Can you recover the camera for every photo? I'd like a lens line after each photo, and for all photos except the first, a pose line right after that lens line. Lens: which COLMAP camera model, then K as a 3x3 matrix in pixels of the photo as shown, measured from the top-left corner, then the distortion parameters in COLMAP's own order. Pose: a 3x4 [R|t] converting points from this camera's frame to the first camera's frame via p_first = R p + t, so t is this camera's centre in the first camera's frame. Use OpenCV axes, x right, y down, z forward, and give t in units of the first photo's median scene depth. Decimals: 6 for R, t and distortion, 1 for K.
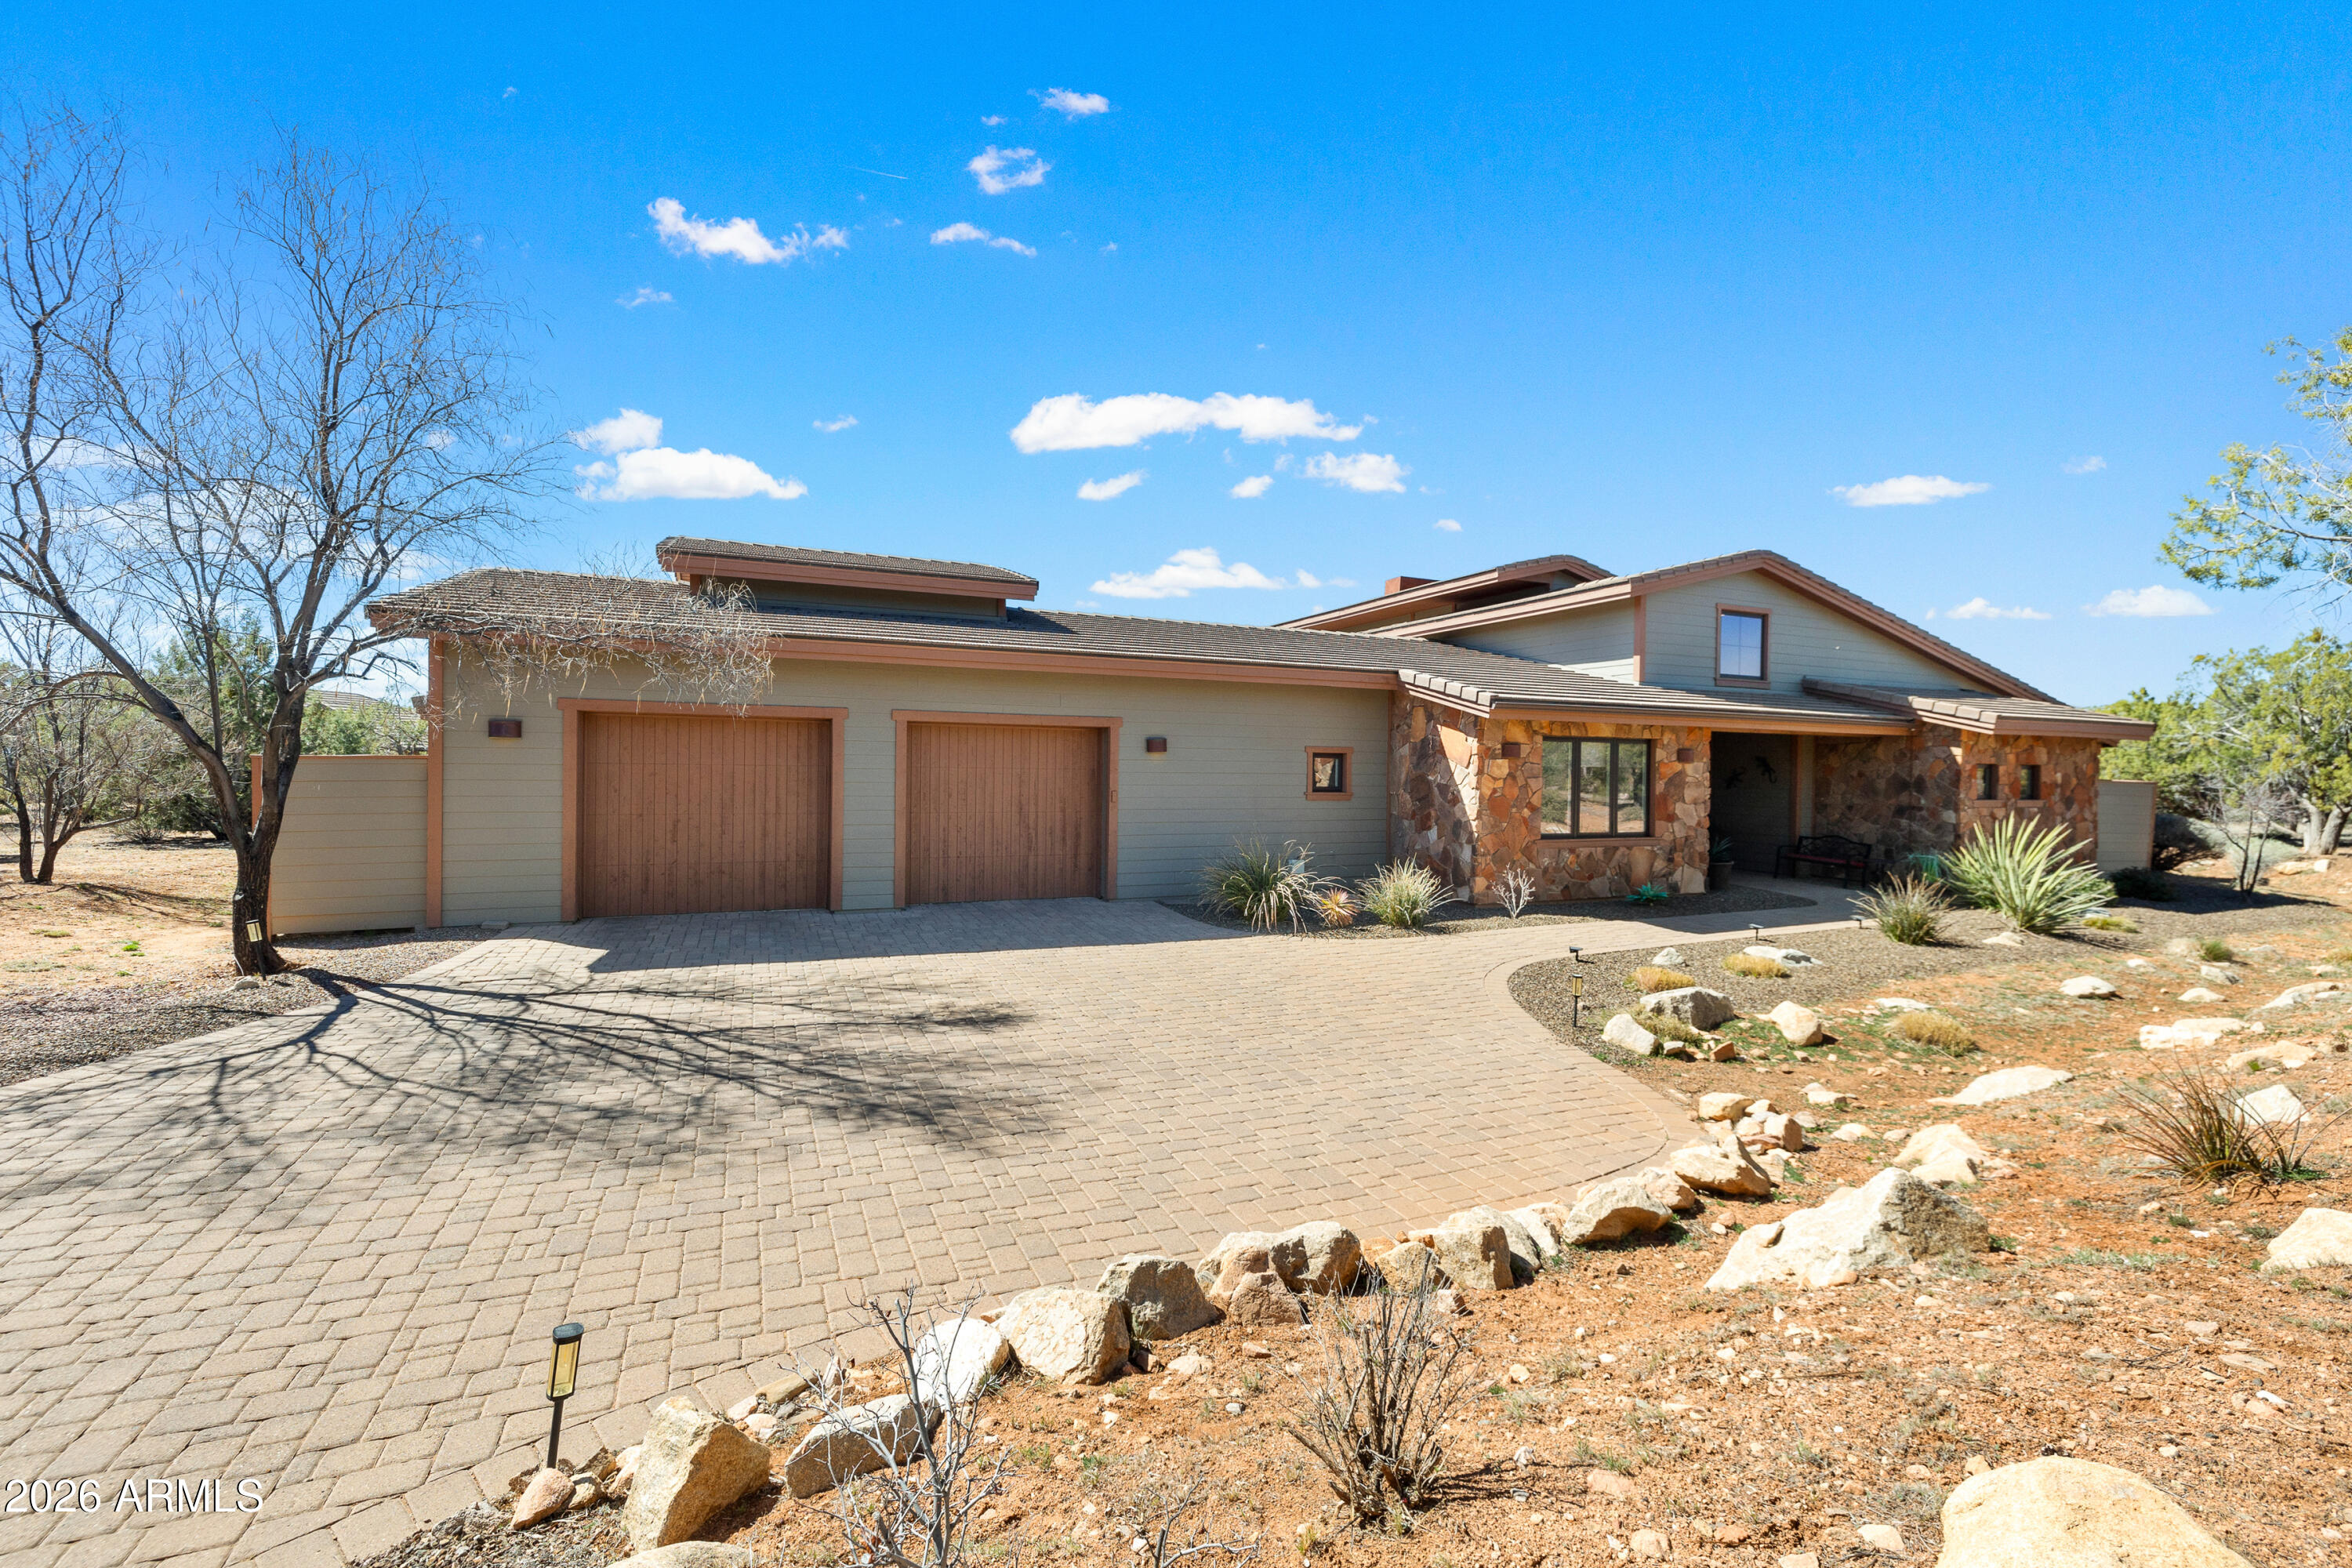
lens RADIAL K [[993.2, 0, 1172.6], [0, 993.2, 778.8], [0, 0, 1]] dist [-0.002086, -0.000198]
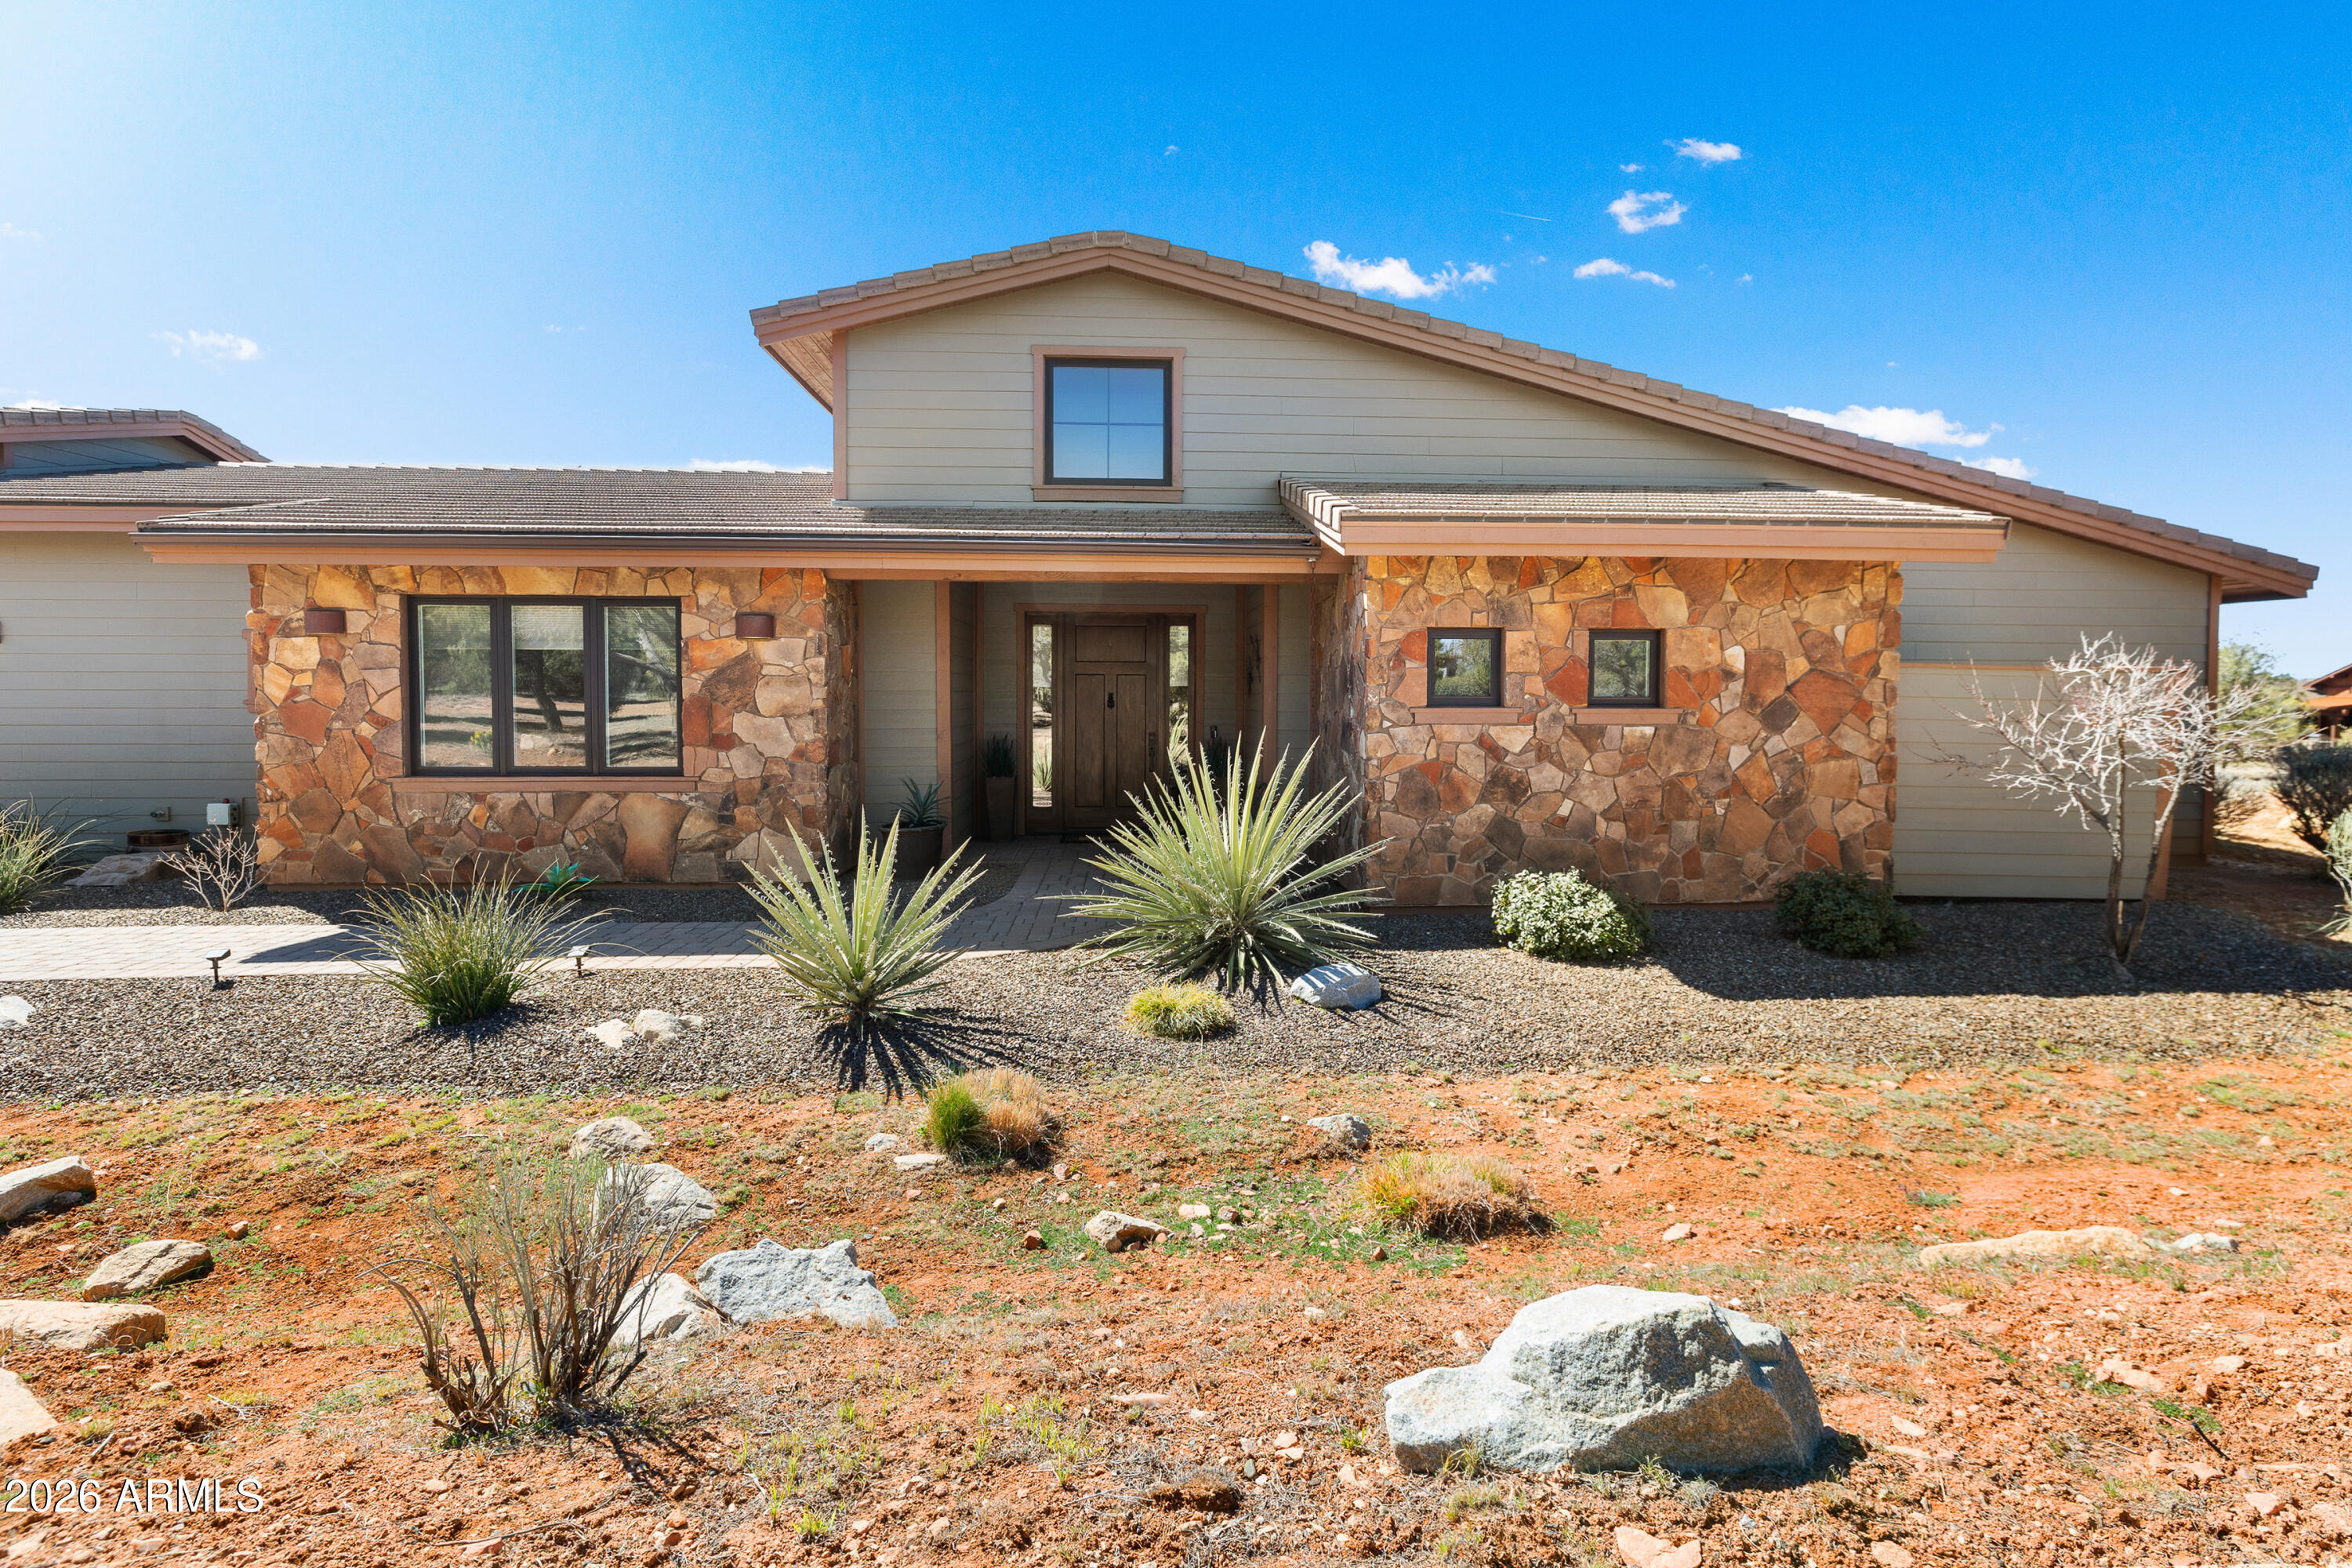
lens RADIAL K [[1185.1, 0, 1175.6], [0, 1185.1, 741.7], [0, 0, 1]] dist [0.002046, 0.000150]
pose [[0.935648, 0.003031, -0.352921, 0.983605], [0.005105, 0.999742, 0.022120, 0.026843], [0.352897, -0.022498, 0.935392, 0.493045]]
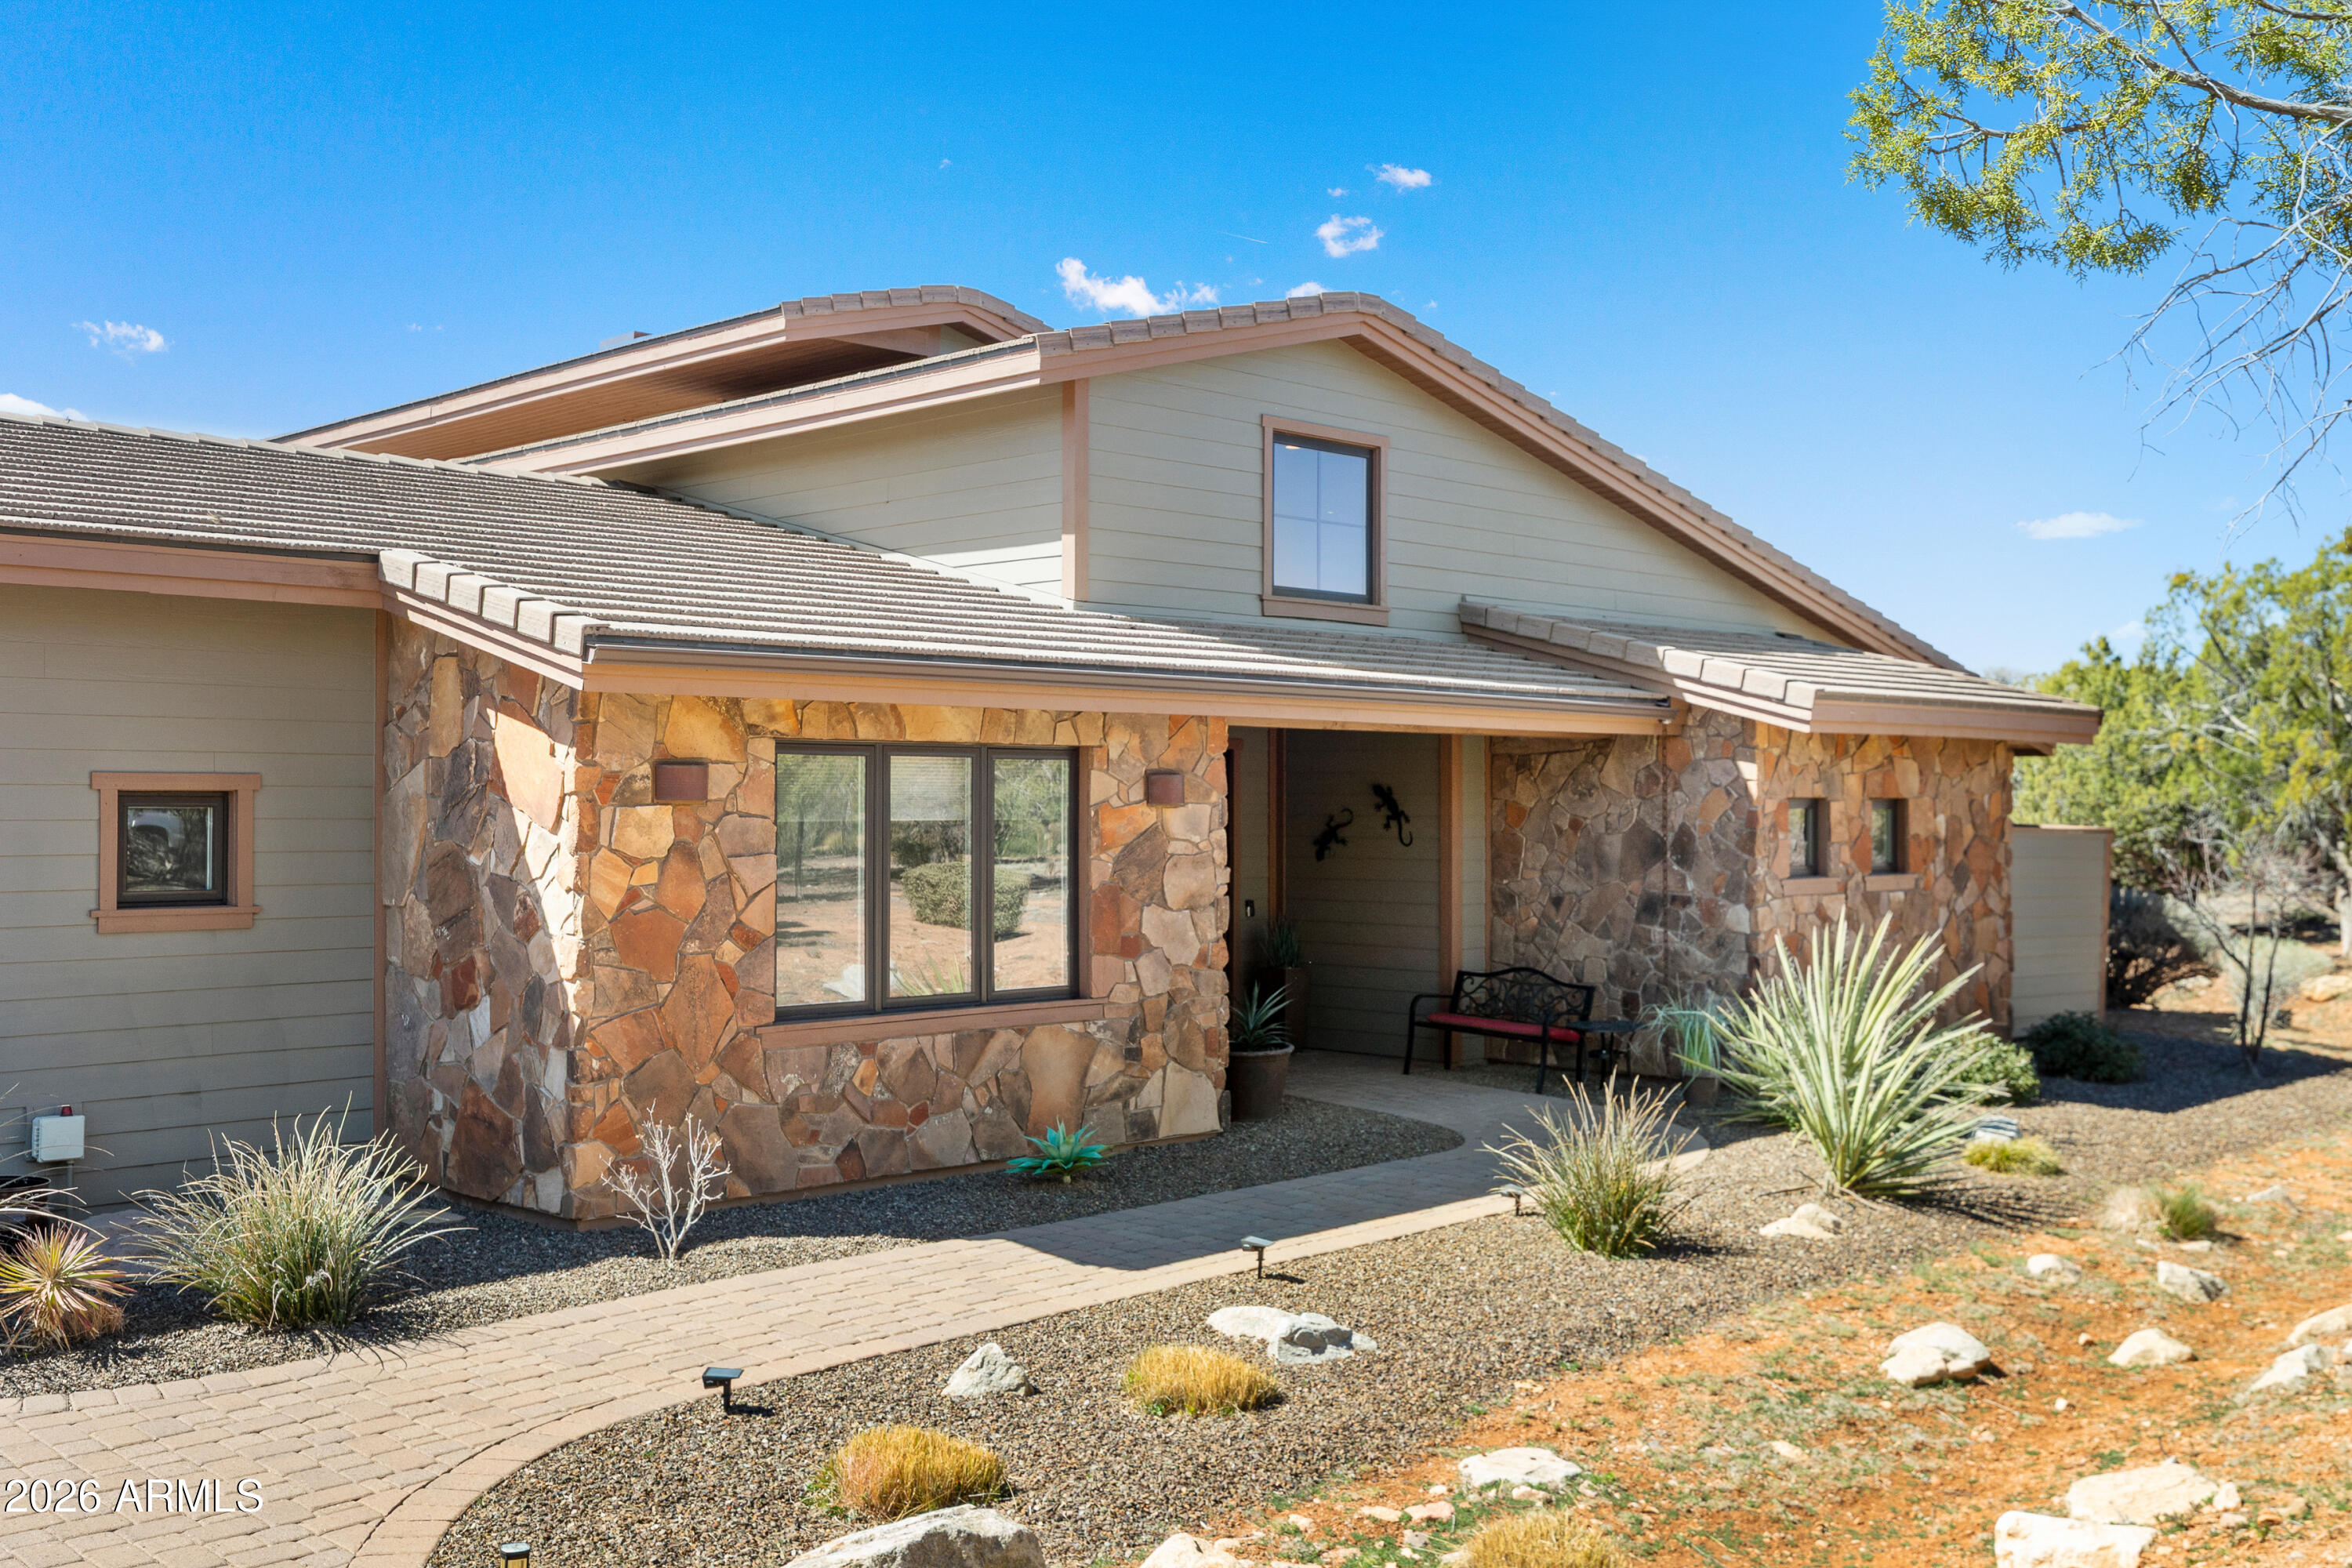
lens RADIAL K [[2292.7, 0, 1176.0], [0, 2292.7, 784.0], [0, 0, 1]] dist [-0.006009, 0.011898]
pose [[0.929249, -0.009446, 0.369333, 0.188299], [0.016398, 0.999742, -0.015689, -0.010789], [-0.369090, 0.020635, 0.929165, 0.153088]]
